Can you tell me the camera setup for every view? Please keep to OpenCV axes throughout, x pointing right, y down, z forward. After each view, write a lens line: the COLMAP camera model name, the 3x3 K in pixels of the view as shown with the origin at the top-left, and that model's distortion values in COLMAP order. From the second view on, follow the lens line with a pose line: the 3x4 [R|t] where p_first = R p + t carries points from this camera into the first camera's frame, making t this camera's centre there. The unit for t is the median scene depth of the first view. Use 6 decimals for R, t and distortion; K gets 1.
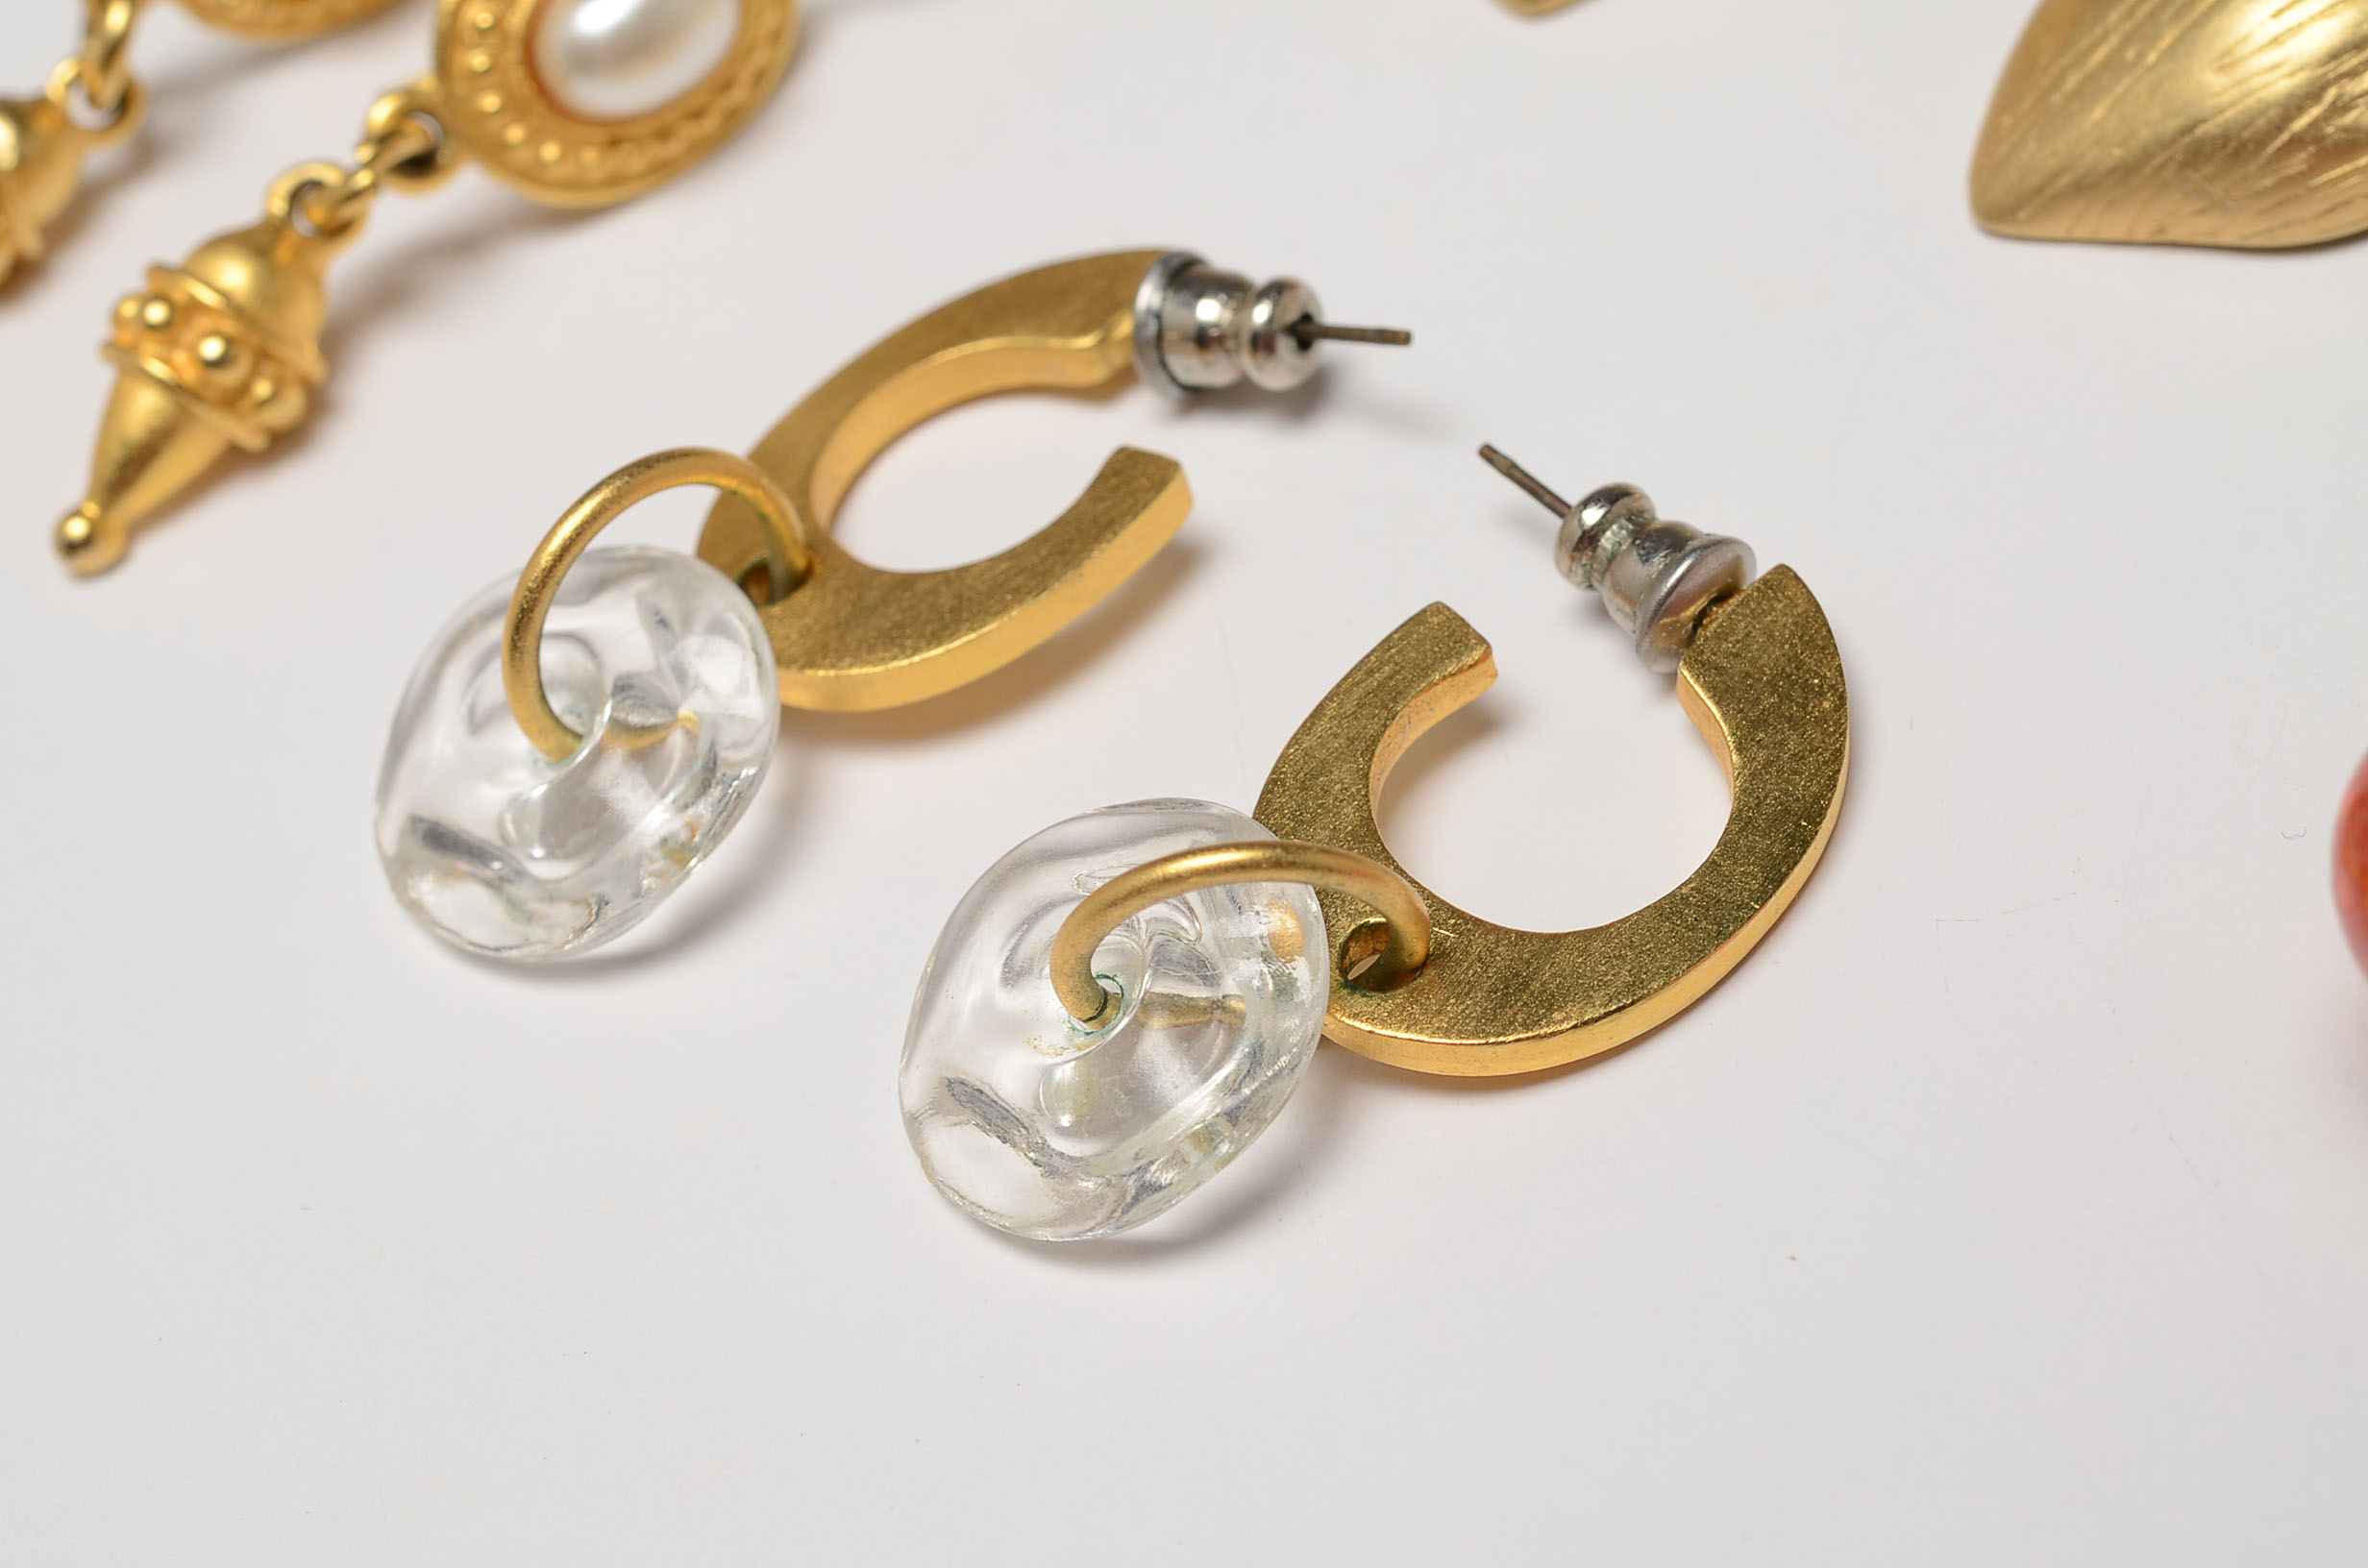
lens RADIAL K [[6488.0, 0, 1184.0], [0, 6488.0, 784.0], [0, 0, 1]] dist [-0.047672, 0.137545]
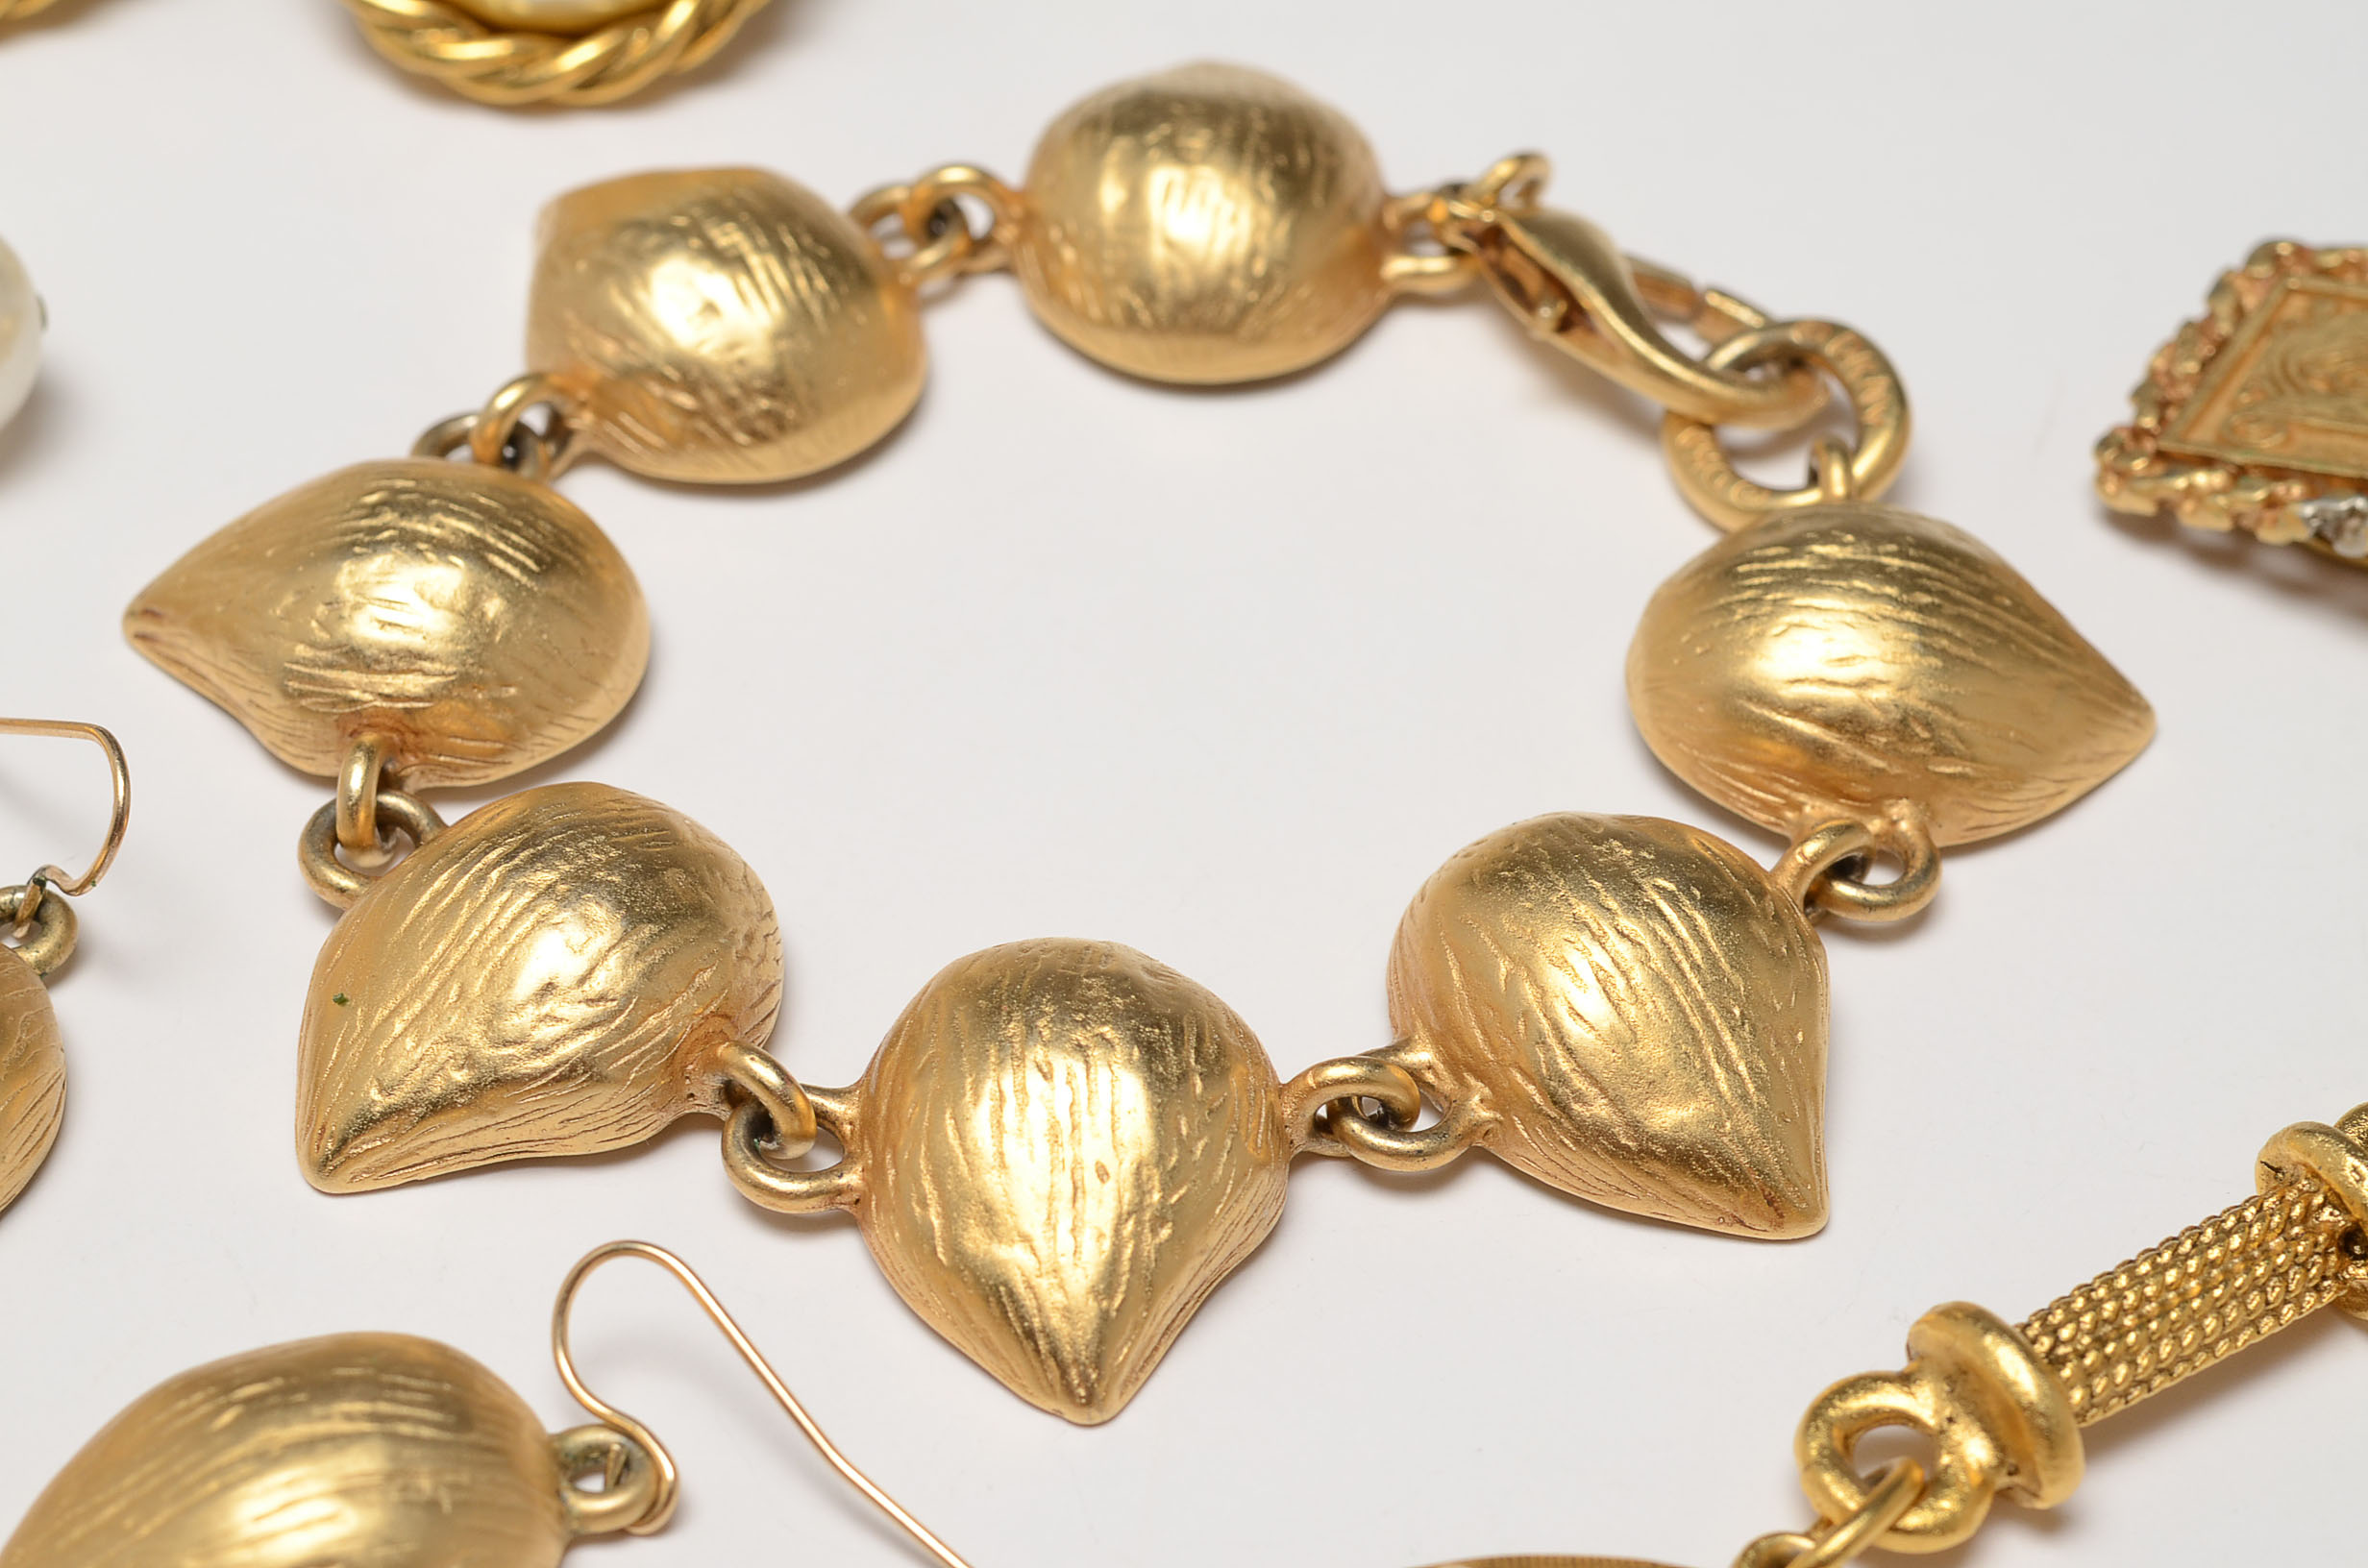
lens RADIAL K [[6488.0, 0, 1184.0], [0, 6488.0, 784.0], [0, 0, 1]] dist [-0.047672, 0.137545]
pose [[0.973053, 0.209226, 0.096912, 0.185276], [-0.198338, 0.973829, -0.110993, -0.146299], [-0.117598, 0.088781, 0.989085, -0.098962]]
